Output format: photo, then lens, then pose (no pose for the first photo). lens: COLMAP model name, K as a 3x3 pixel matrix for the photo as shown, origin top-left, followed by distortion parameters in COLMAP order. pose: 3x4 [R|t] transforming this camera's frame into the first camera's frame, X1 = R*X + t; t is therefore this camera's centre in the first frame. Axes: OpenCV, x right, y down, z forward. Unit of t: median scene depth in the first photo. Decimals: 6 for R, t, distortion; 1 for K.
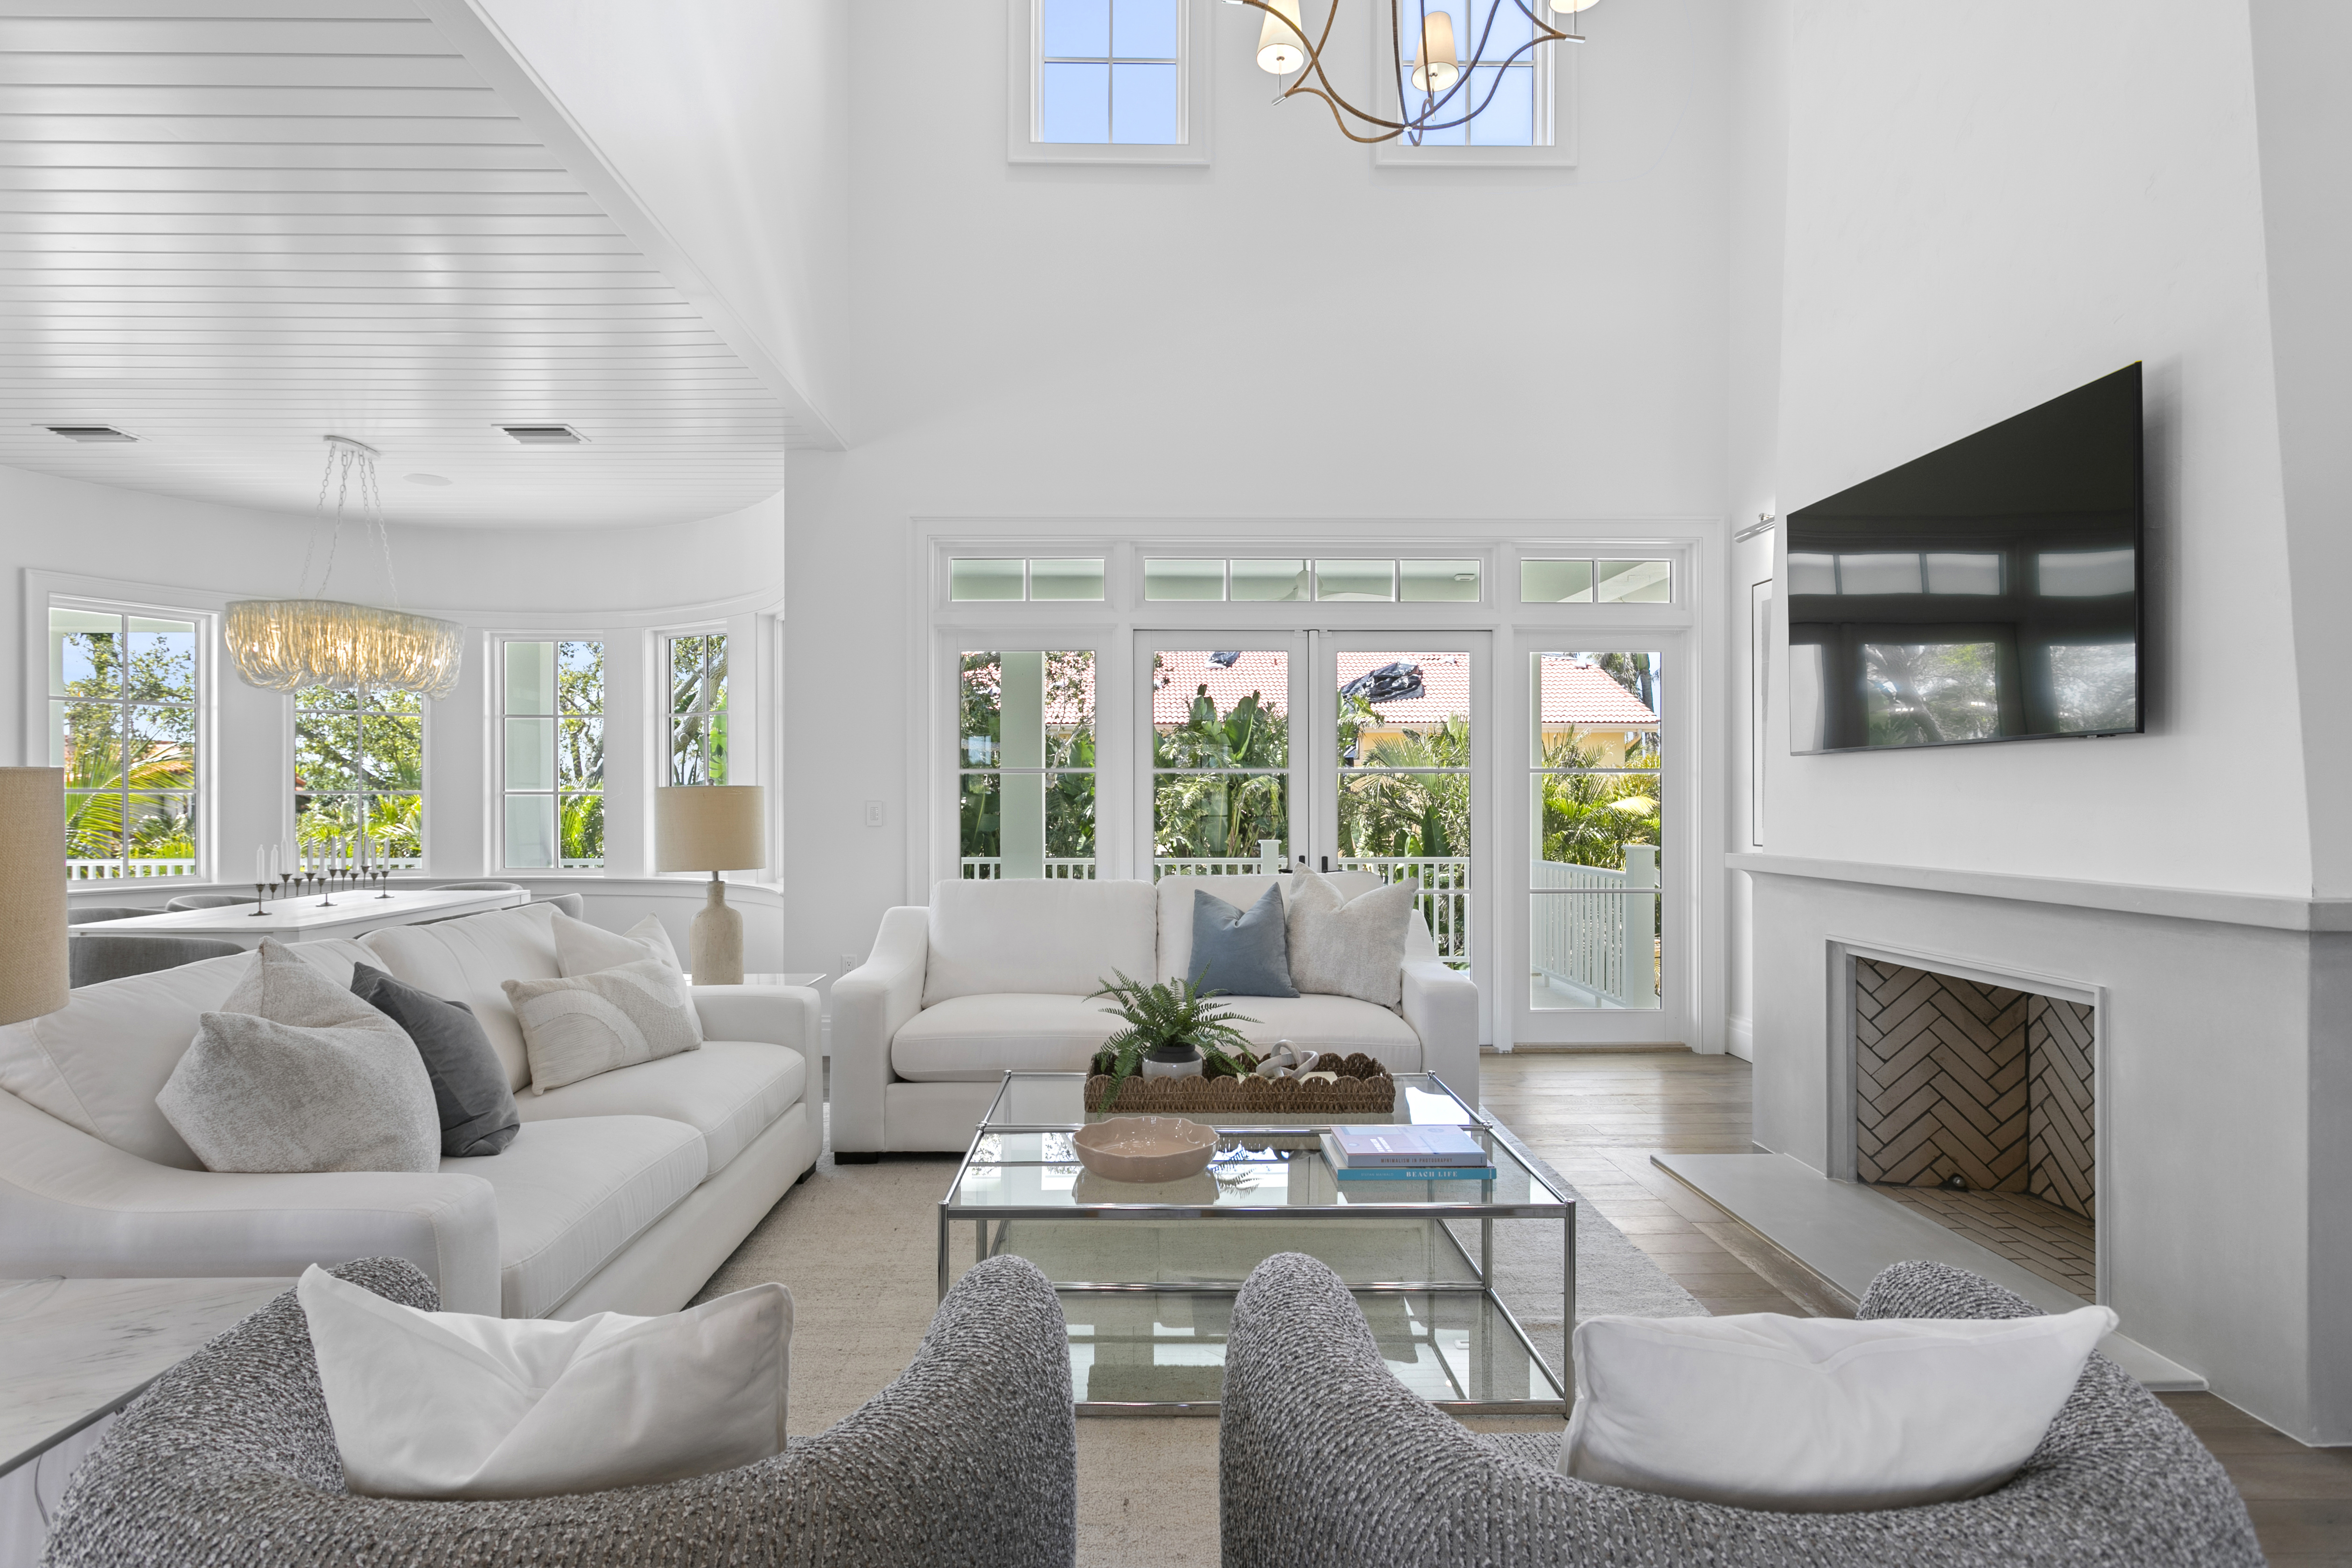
lens RADIAL K [[1214.4, 0, 1154.7], [0, 1214.4, 797.8], [0, 0, 1]] dist [-0.002561, 0.000017]
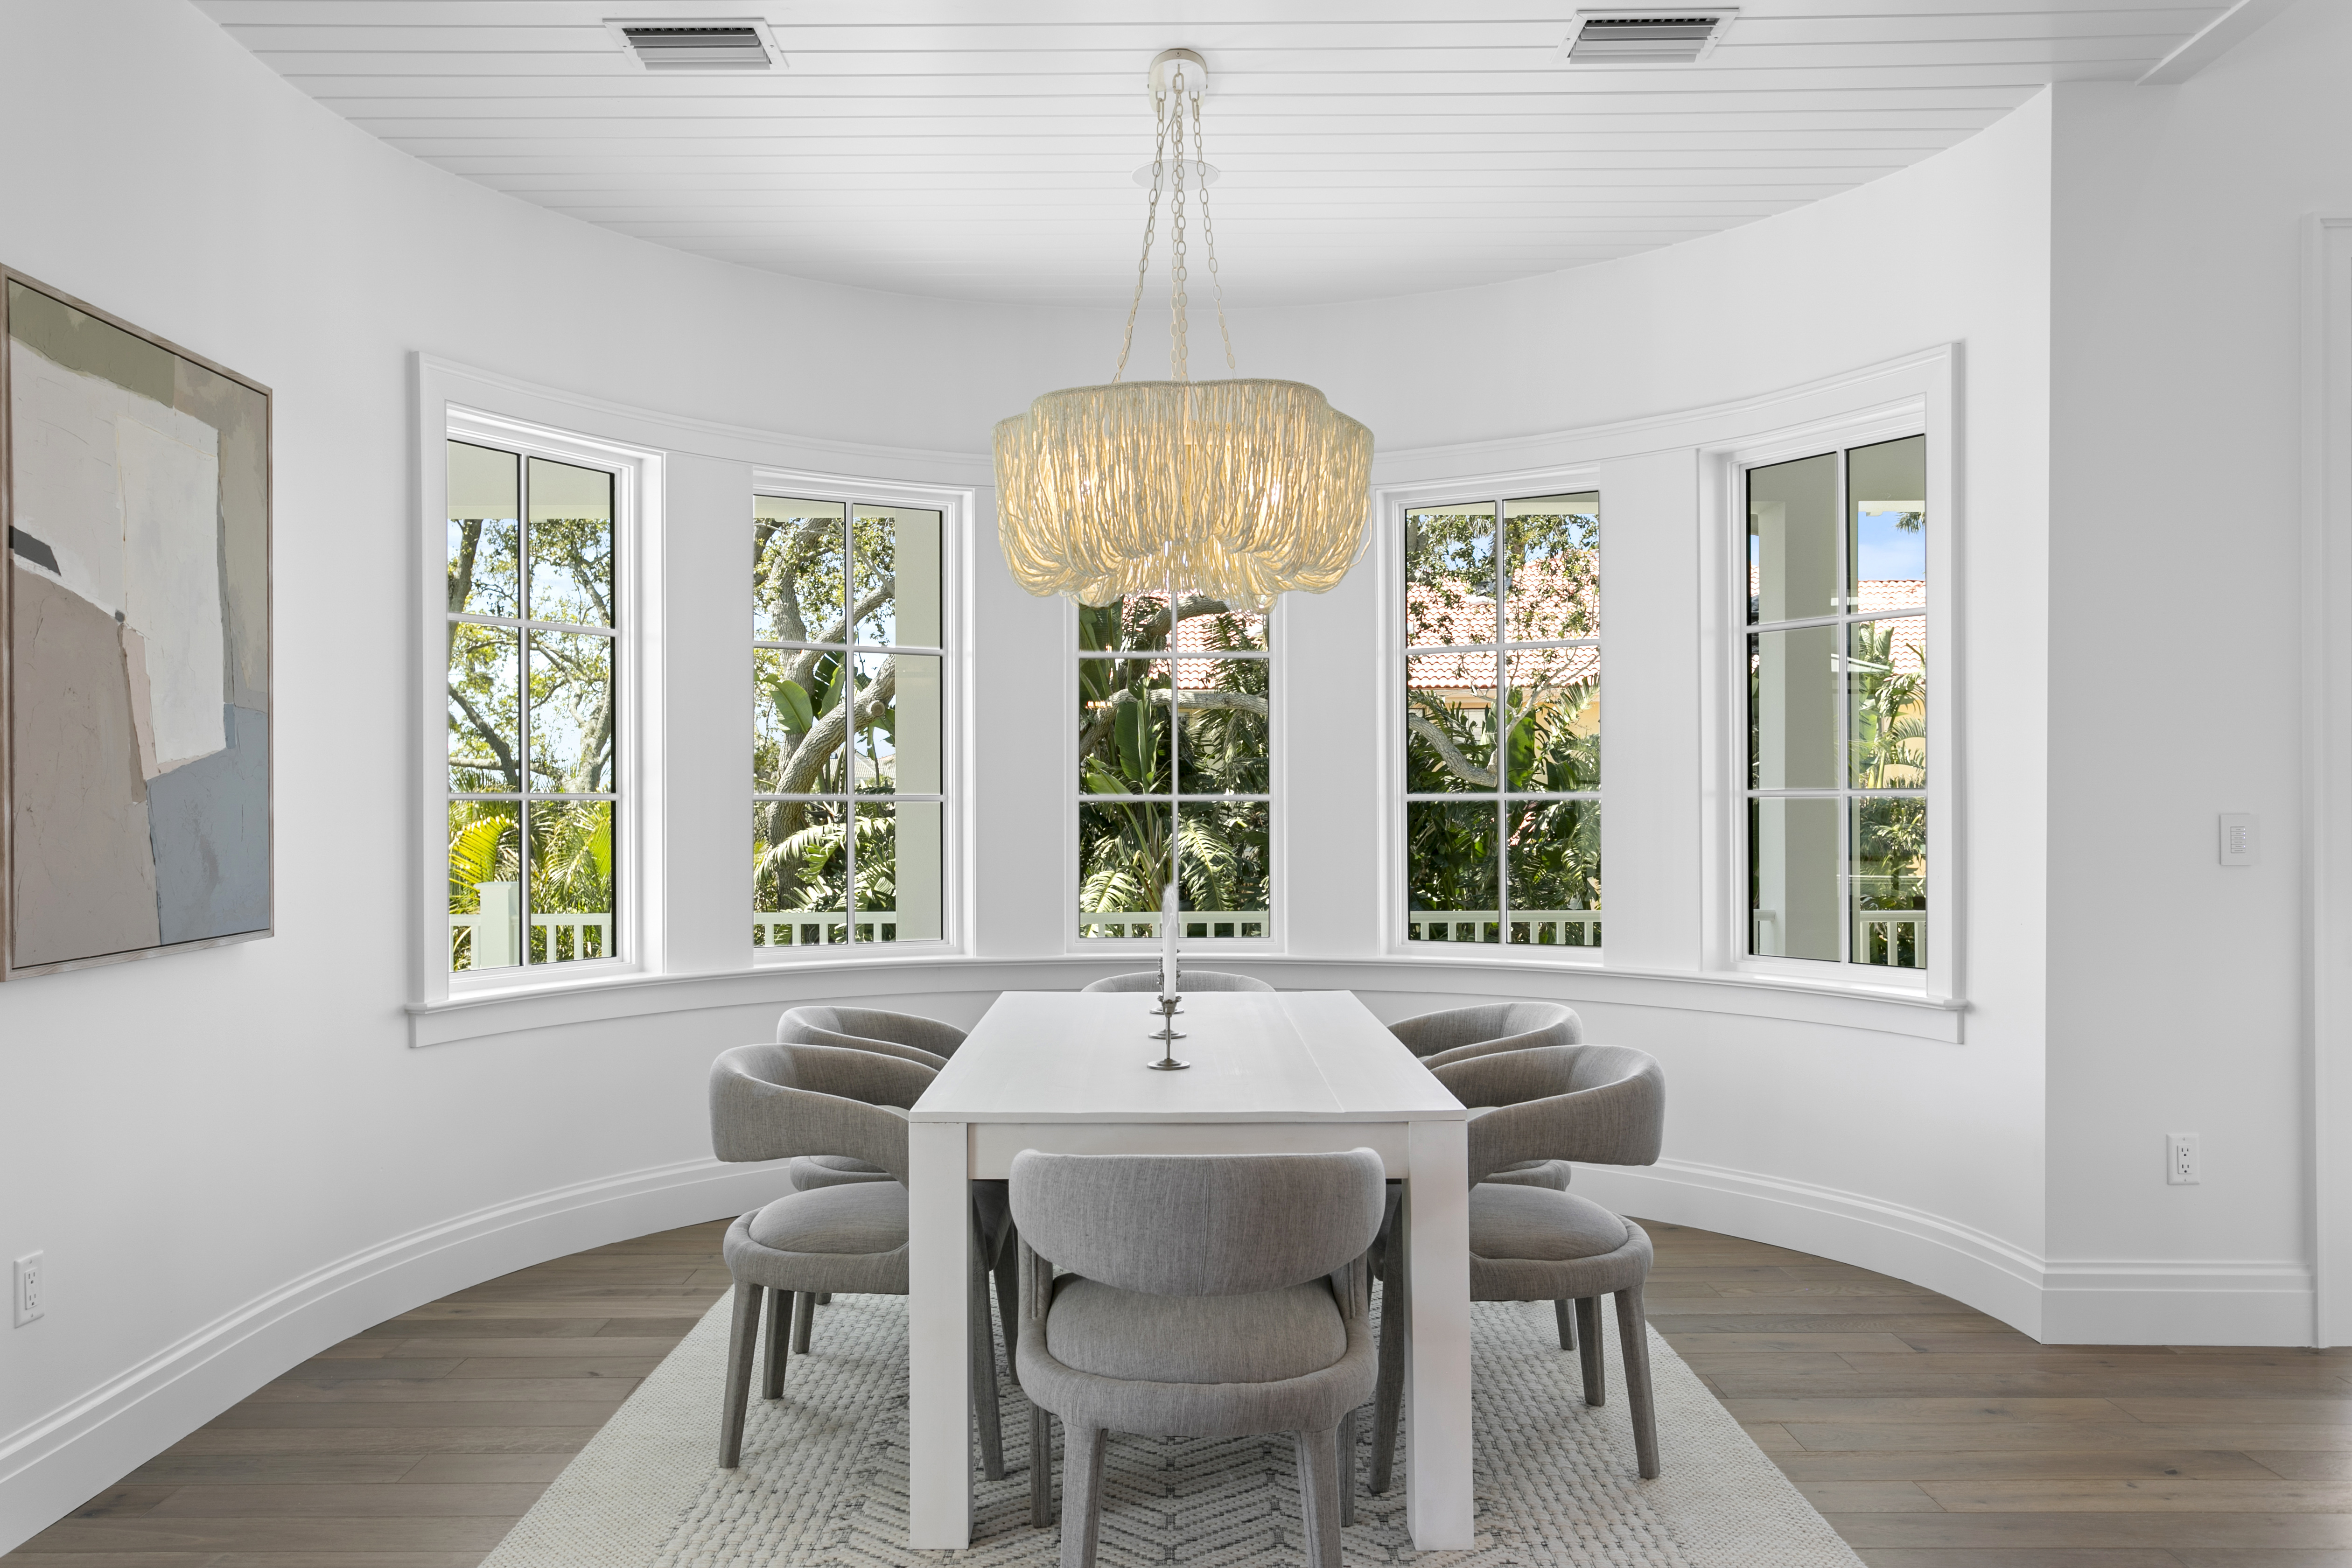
lens RADIAL K [[1750.2, 0, 1144.0], [0, 1750.2, 803.5], [0, 0, 1]] dist [0.003933, 0.003863]
pose [[0.999867, -0.001824, -0.016208, -0.695928], [0.001843, 0.999998, 0.001145, -0.003626], [0.016206, -0.001174, 0.999868, 0.318958]]
